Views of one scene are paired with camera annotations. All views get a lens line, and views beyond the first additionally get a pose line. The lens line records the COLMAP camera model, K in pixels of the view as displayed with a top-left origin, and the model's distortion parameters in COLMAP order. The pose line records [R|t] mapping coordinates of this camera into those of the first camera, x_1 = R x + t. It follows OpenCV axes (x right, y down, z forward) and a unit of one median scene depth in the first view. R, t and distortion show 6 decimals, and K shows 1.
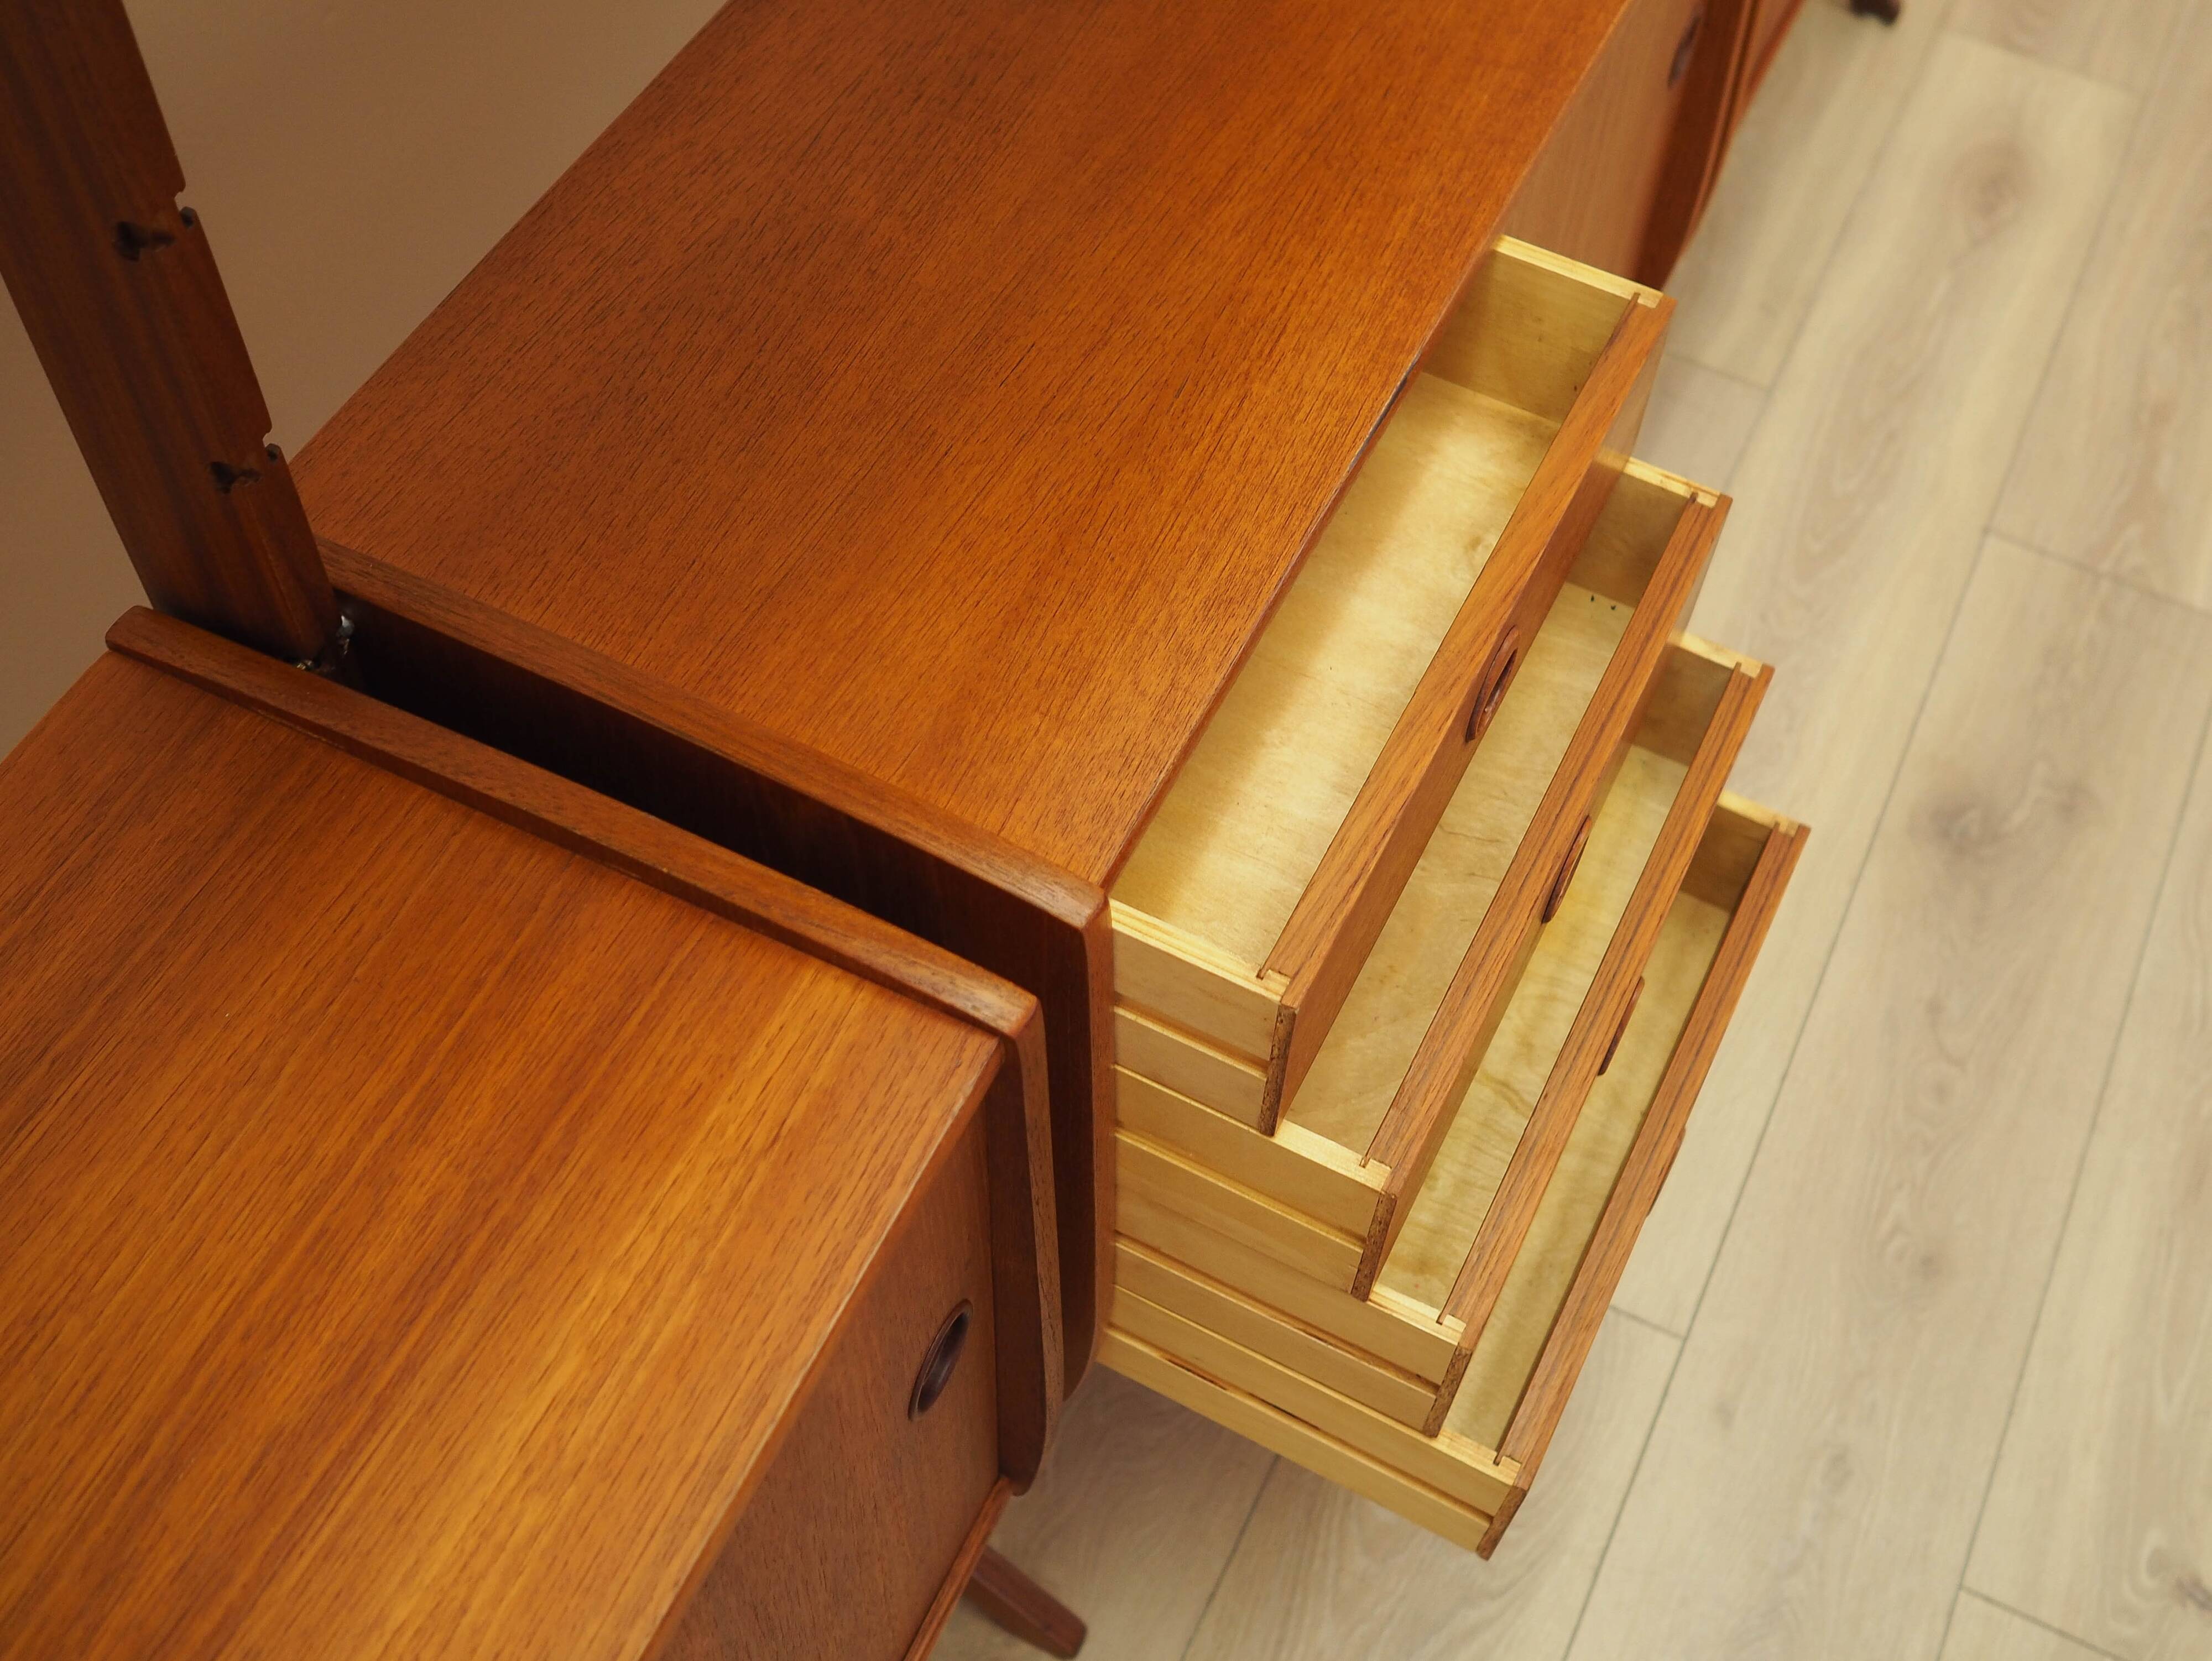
lens RADIAL K [[2307.1, 0, 1106.0], [0, 2307.1, 830.5], [0, 0, 1]] dist [-0.031635, -0.008990]
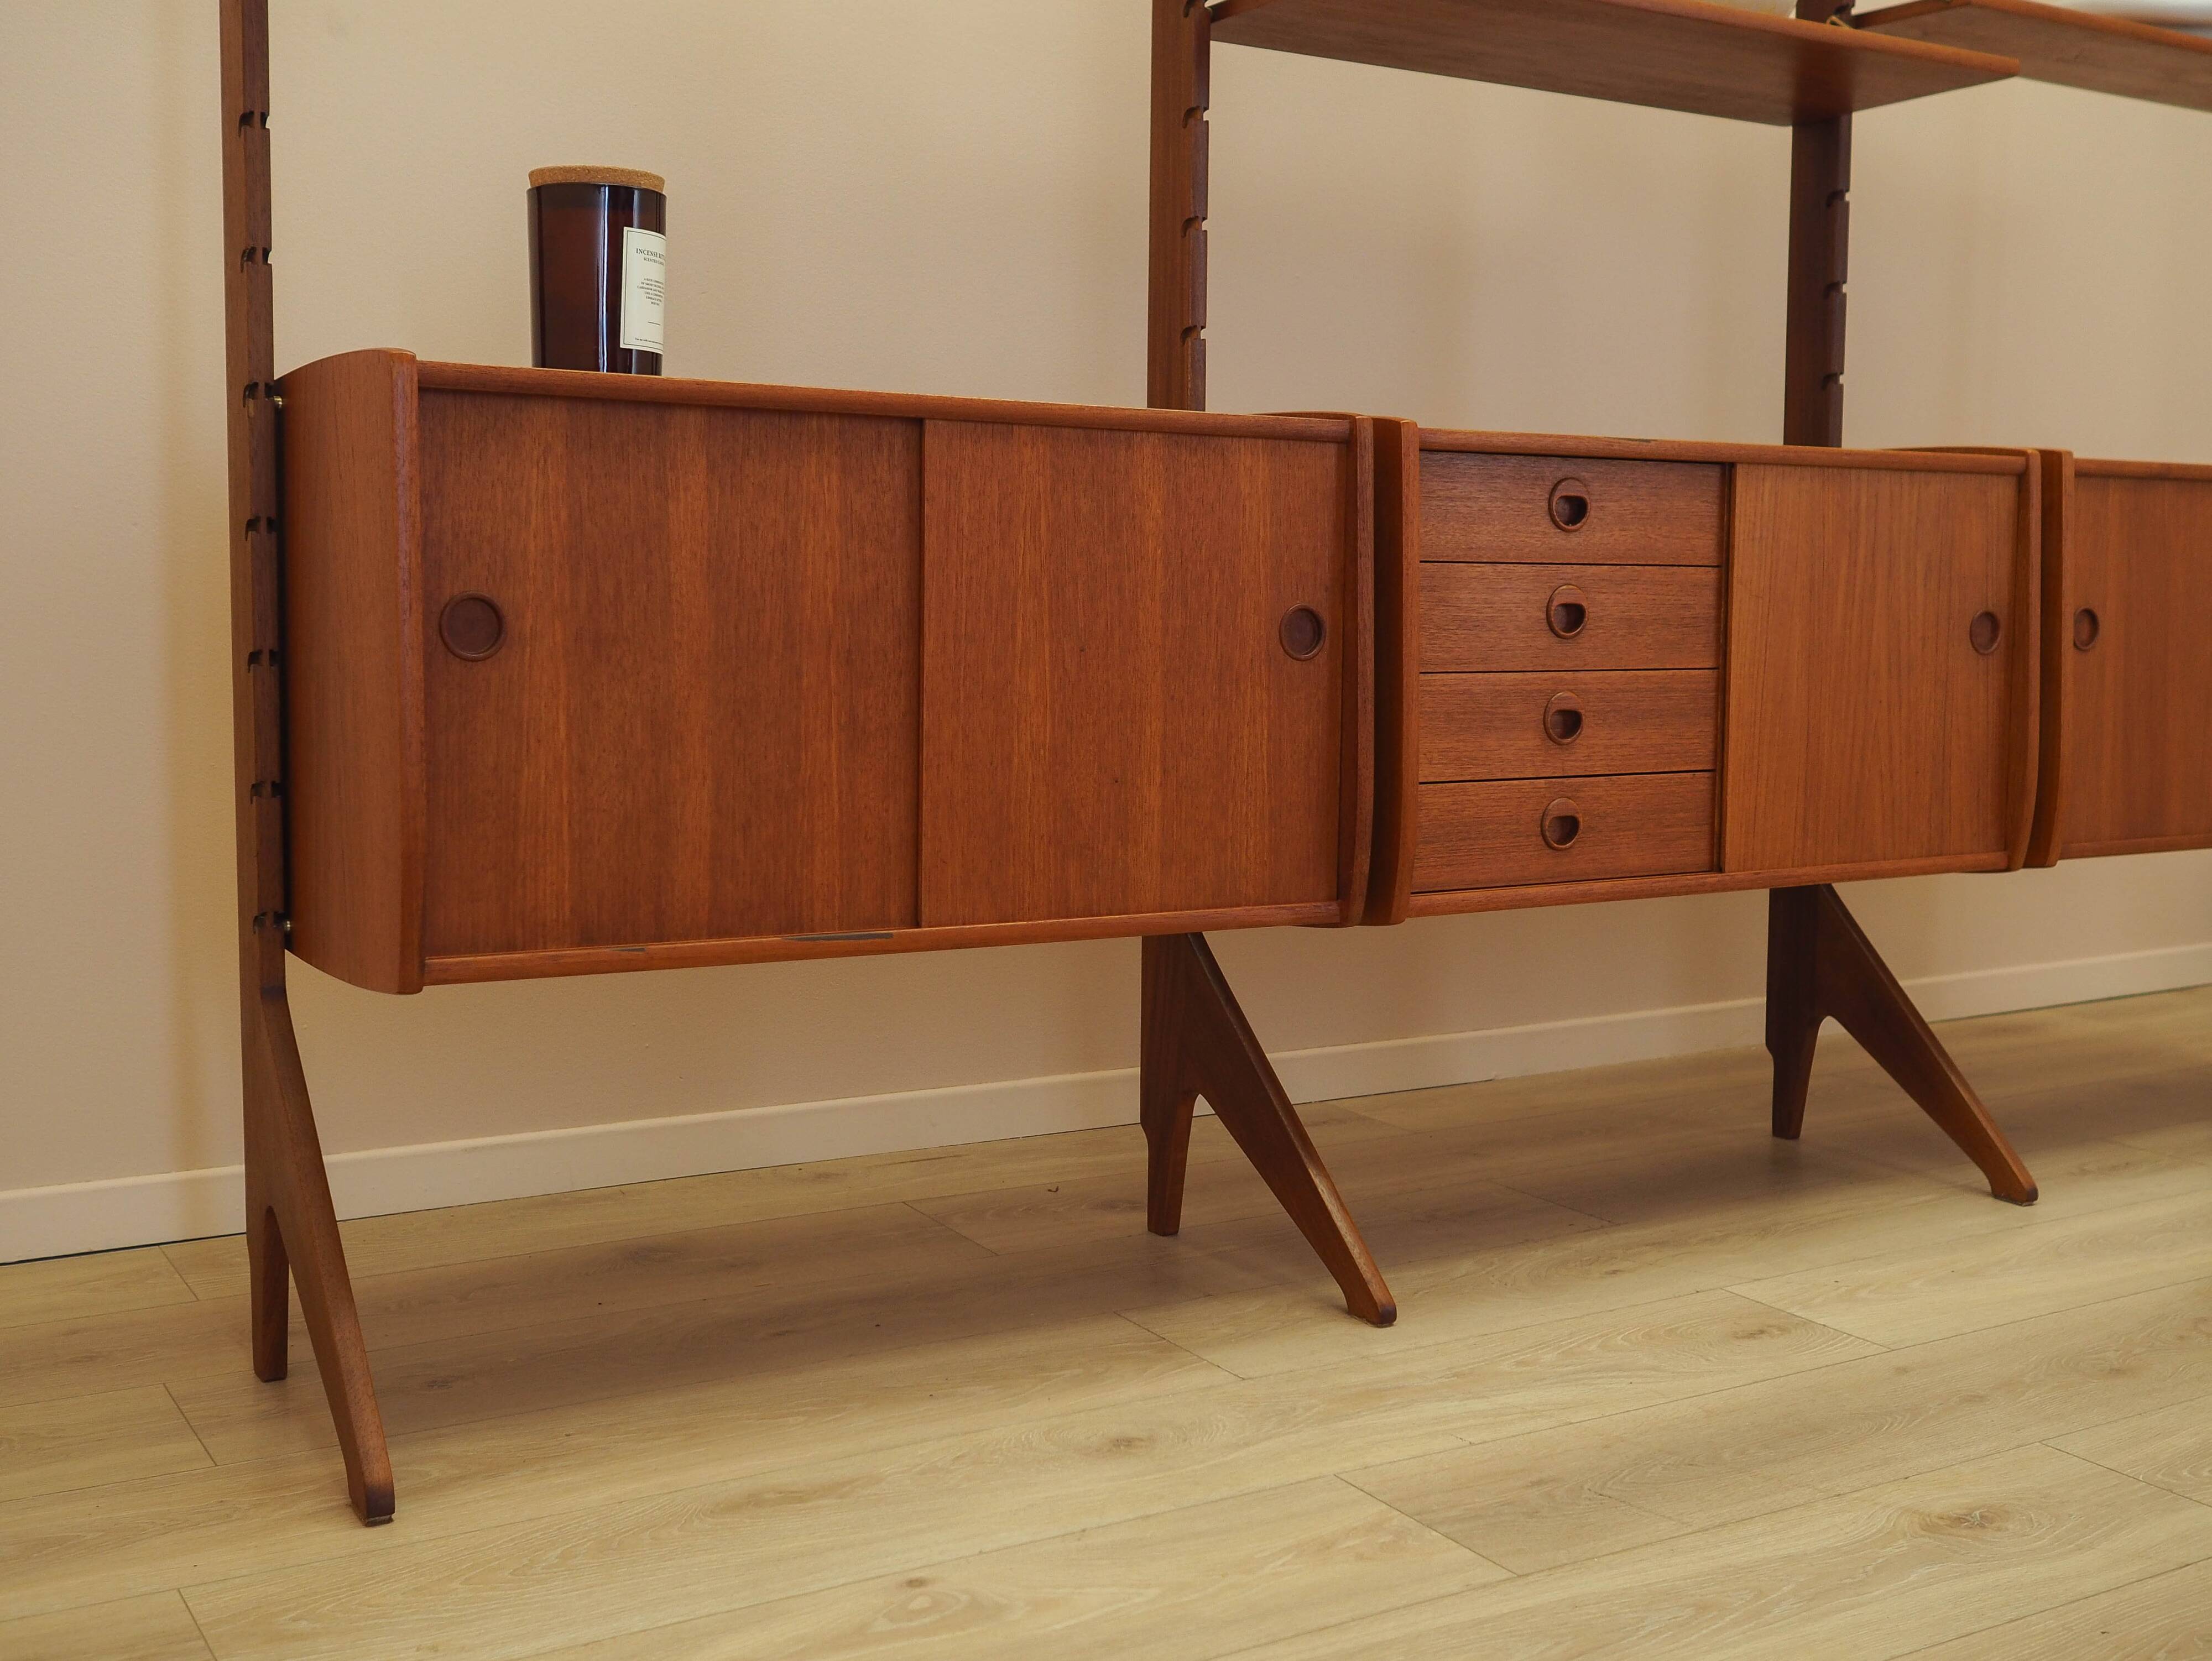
lens RADIAL K [[2395.5, 0, 1106.0], [0, 2395.5, 830.5], [0, 0, 1]] dist [-0.016403, -0.011618]
pose [[0.844238, 0.045589, -0.534026, 0.449062], [-0.446862, 0.610019, -0.654364, 0.869388], [0.295935, 0.791075, 0.535373, -0.081143]]
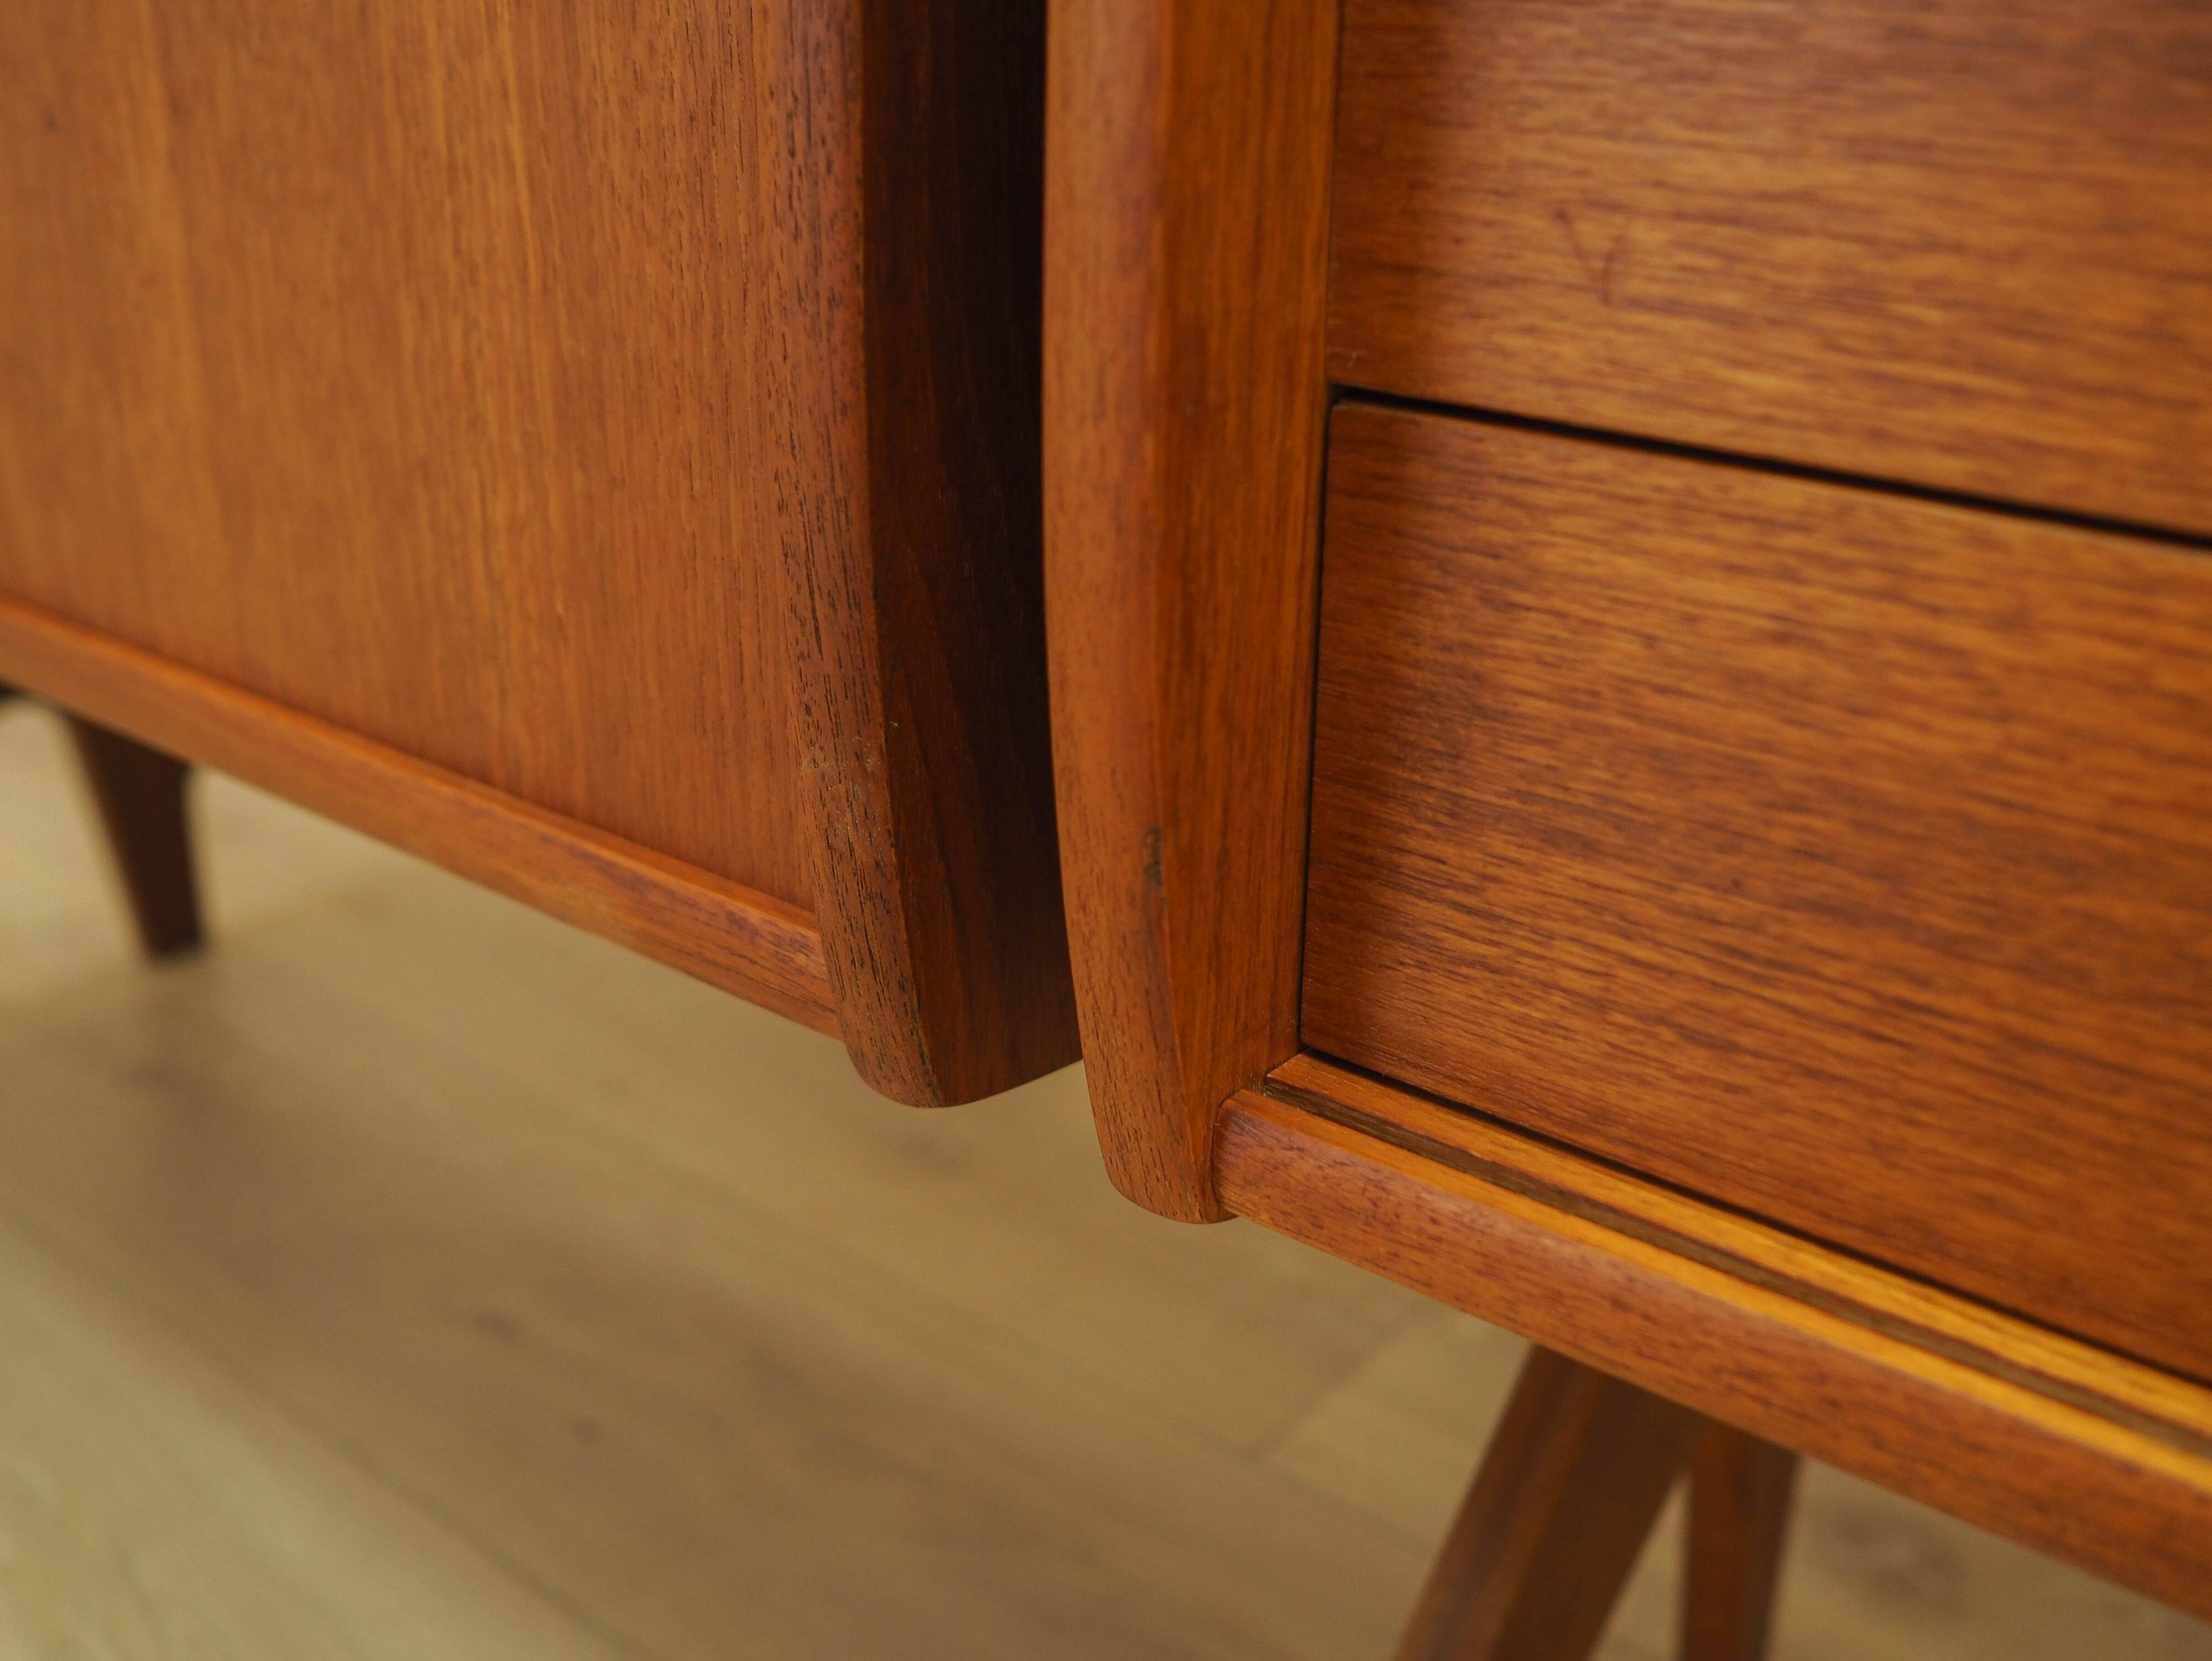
lens RADIAL K [[2307.1, 0, 1106.0], [0, 2307.1, 830.5], [0, 0, 1]] dist [-0.031635, -0.008990]
pose [[-0.222655, 0.359843, -0.906056, 0.139055], [-0.825669, 0.424556, 0.371514, 0.067604], [0.518358, 0.830822, 0.202582, 0.498641]]
